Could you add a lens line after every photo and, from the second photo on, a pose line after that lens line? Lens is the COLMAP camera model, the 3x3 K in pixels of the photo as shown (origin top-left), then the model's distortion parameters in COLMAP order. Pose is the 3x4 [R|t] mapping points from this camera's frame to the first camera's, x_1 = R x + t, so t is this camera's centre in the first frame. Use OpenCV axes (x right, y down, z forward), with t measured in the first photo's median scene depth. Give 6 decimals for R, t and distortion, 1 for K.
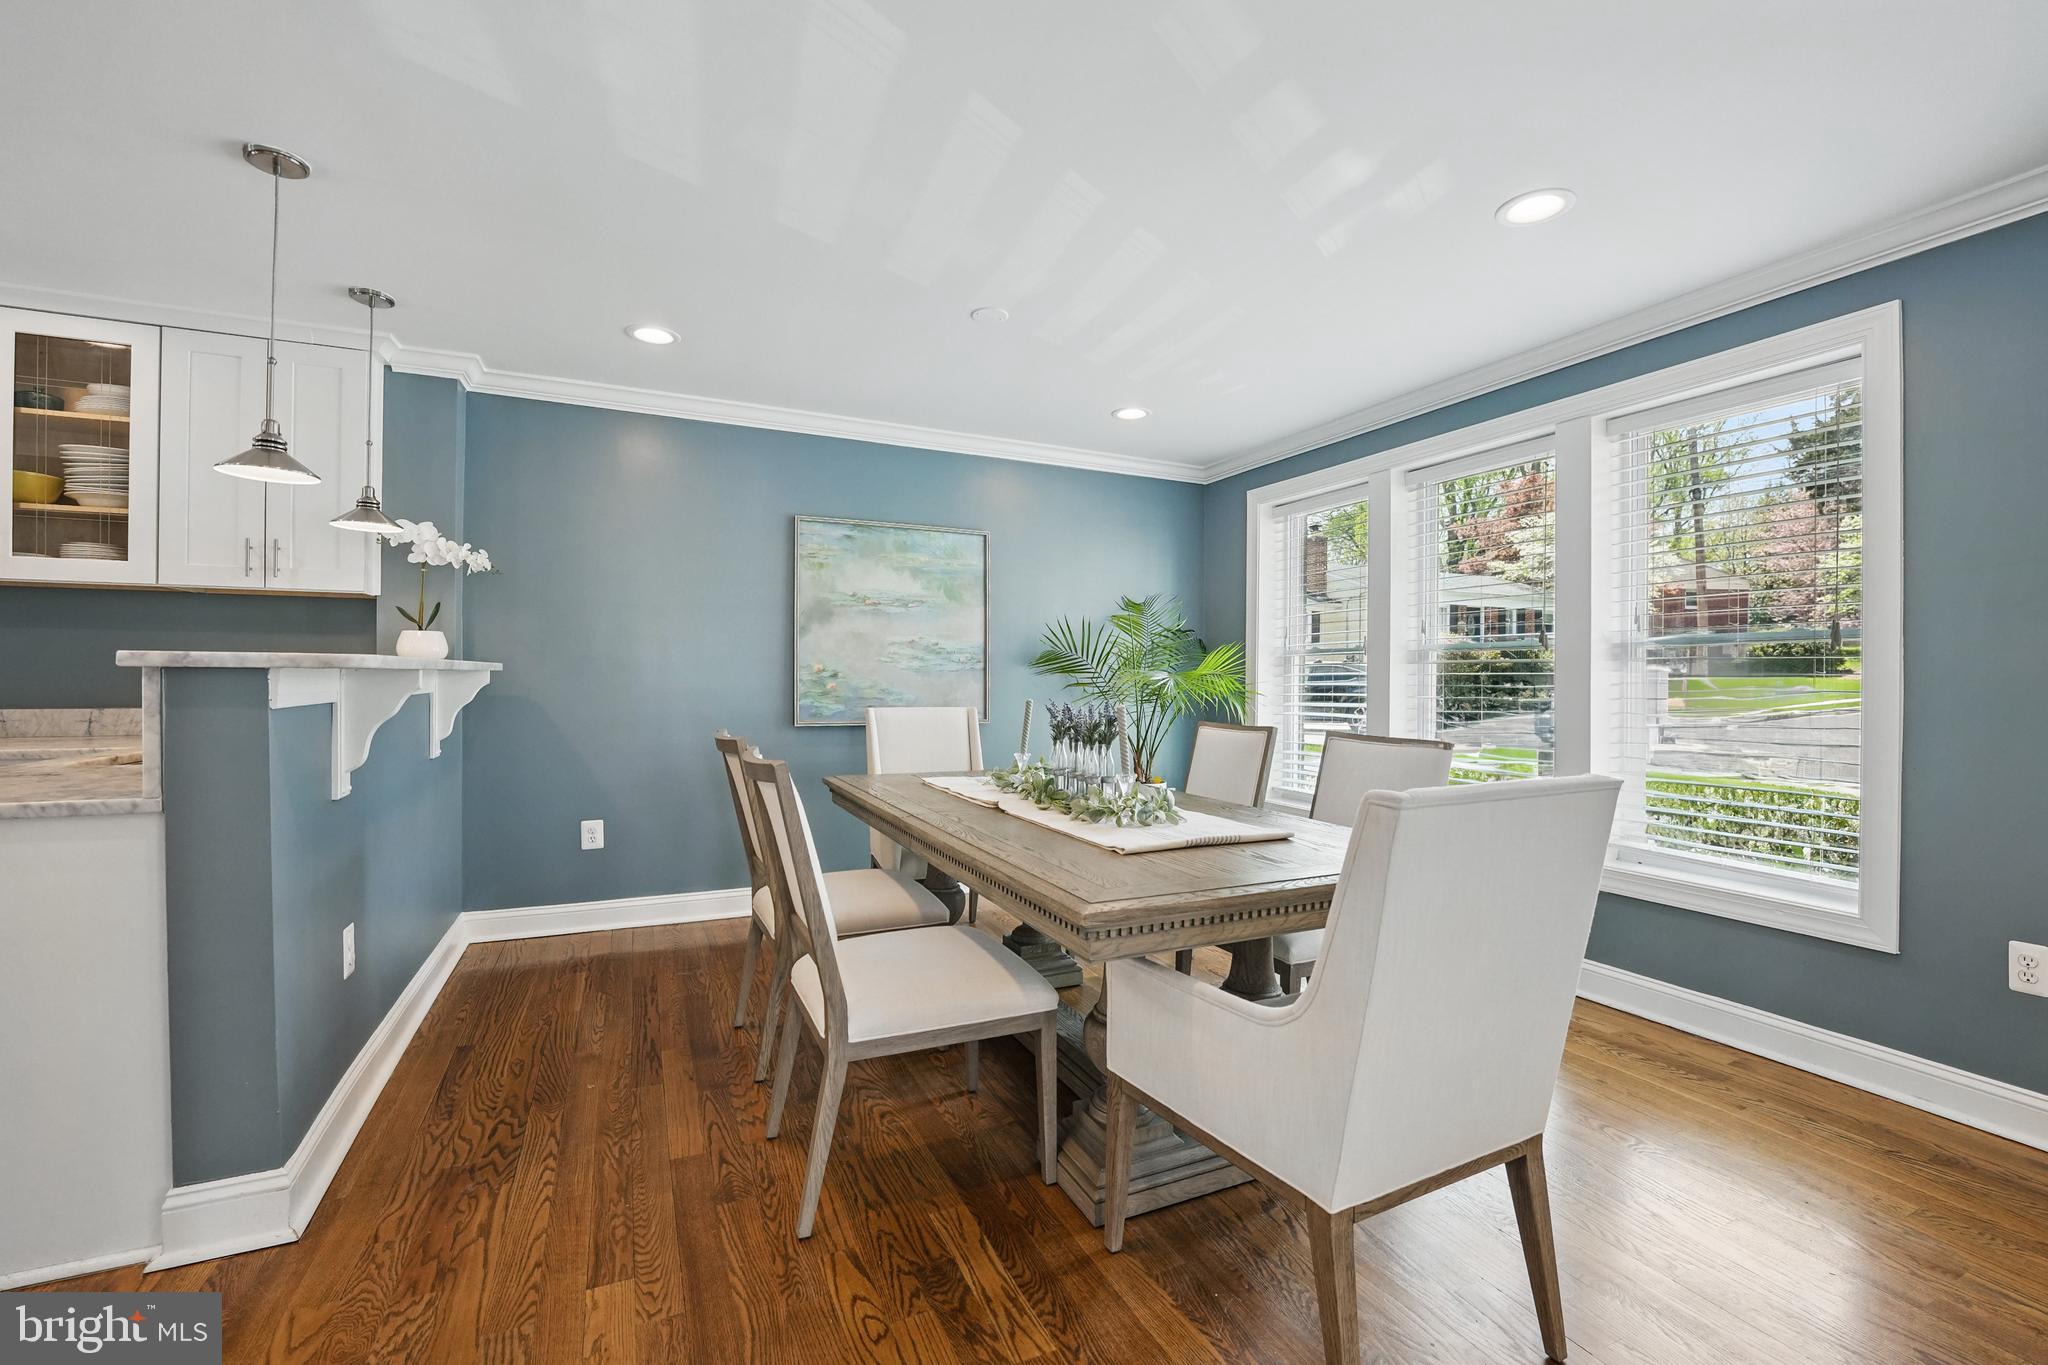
lens RADIAL K [[852.8, 0, 1027.3], [0, 852.8, 680.9], [0, 0, 1]] dist [-0.030111, 0.003886]
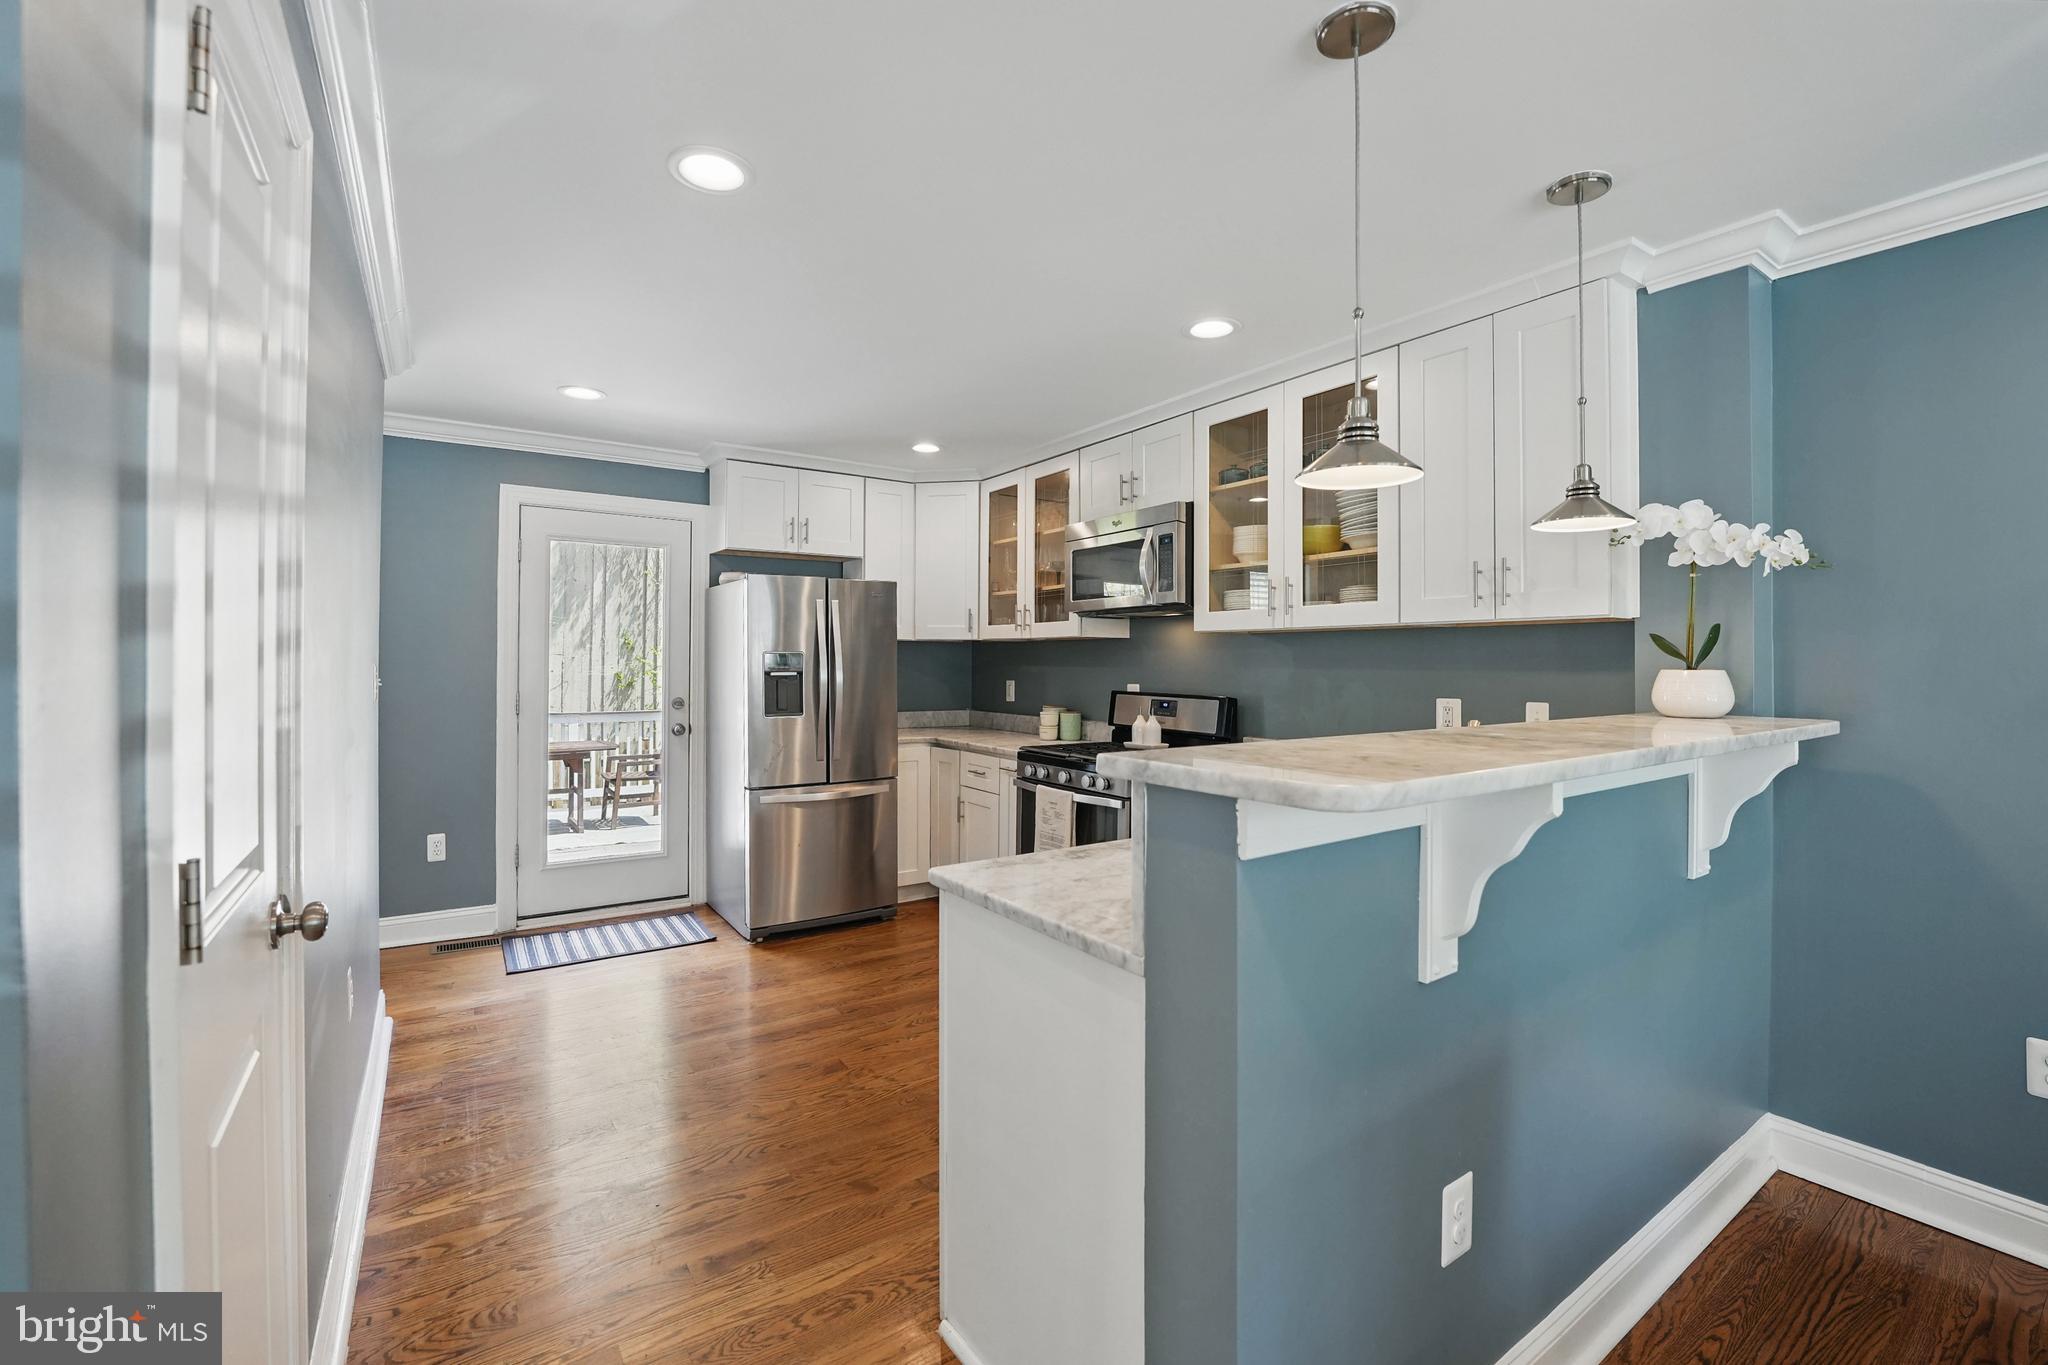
lens RADIAL K [[860.8, 0, 1022.4], [0, 860.8, 659.0], [0, 0, 1]] dist [-0.024846, -0.000018]
pose [[0.170957, -0.014115, -0.985177, -0.168267], [-0.009295, 0.999830, -0.015938, -0.053367], [0.985235, 0.011882, 0.170797, 0.389523]]
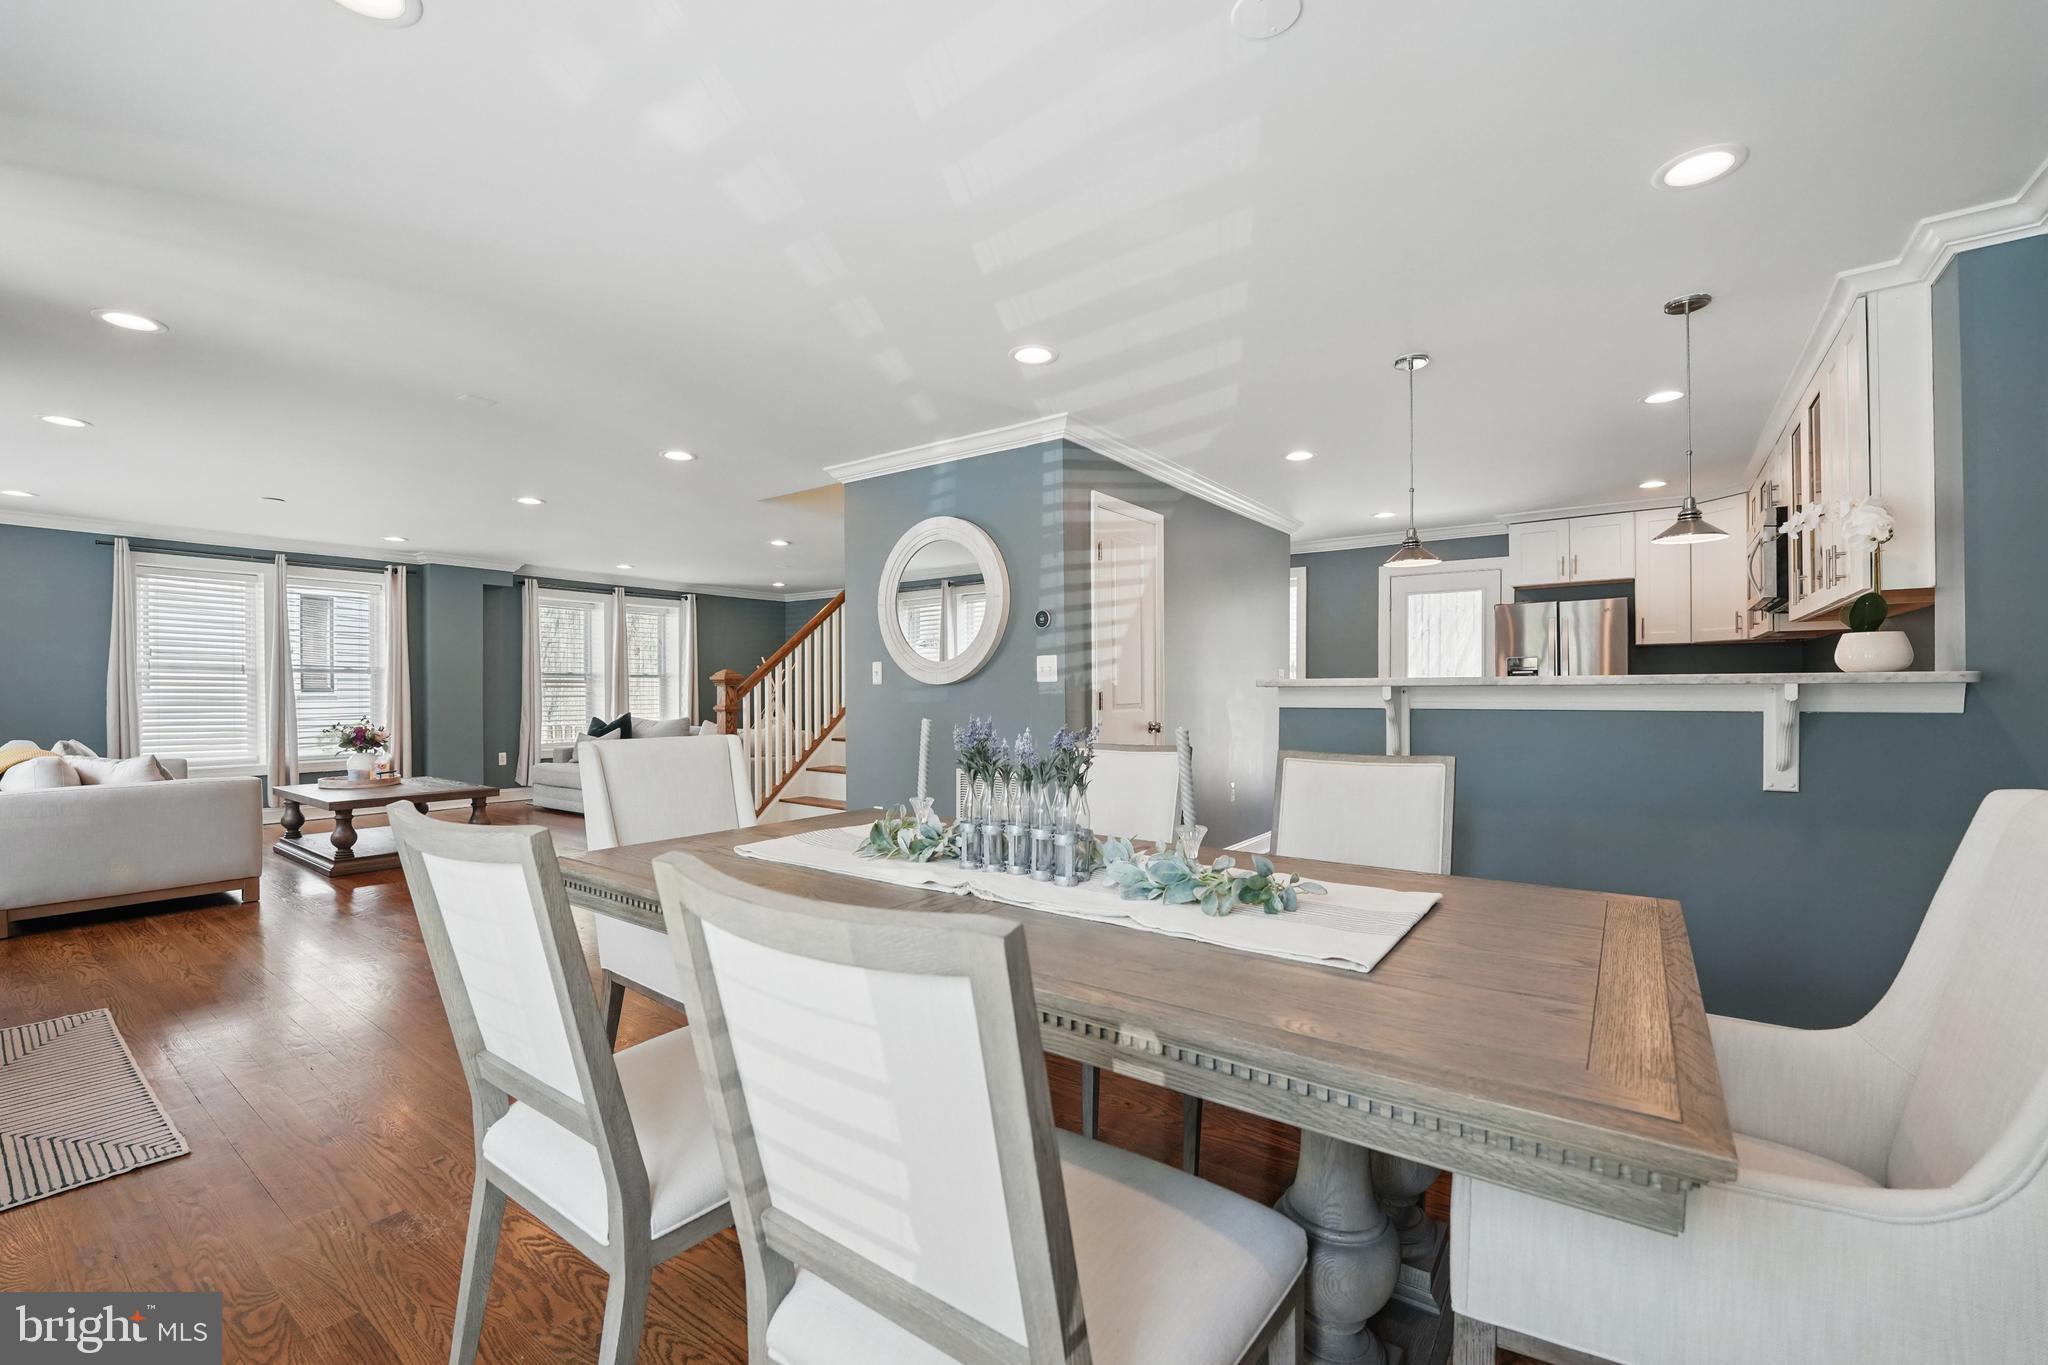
lens RADIAL K [[836.8, 0, 1017.3], [0, 836.8, 693.2], [0, 0, 1]] dist [-0.027410, 0.000311]
pose [[-0.871901, -0.003063, -0.489673, 0.331990], [-0.006104, 0.999971, 0.004613, -0.003571], [0.489645, 0.007011, -0.871894, 1.275766]]
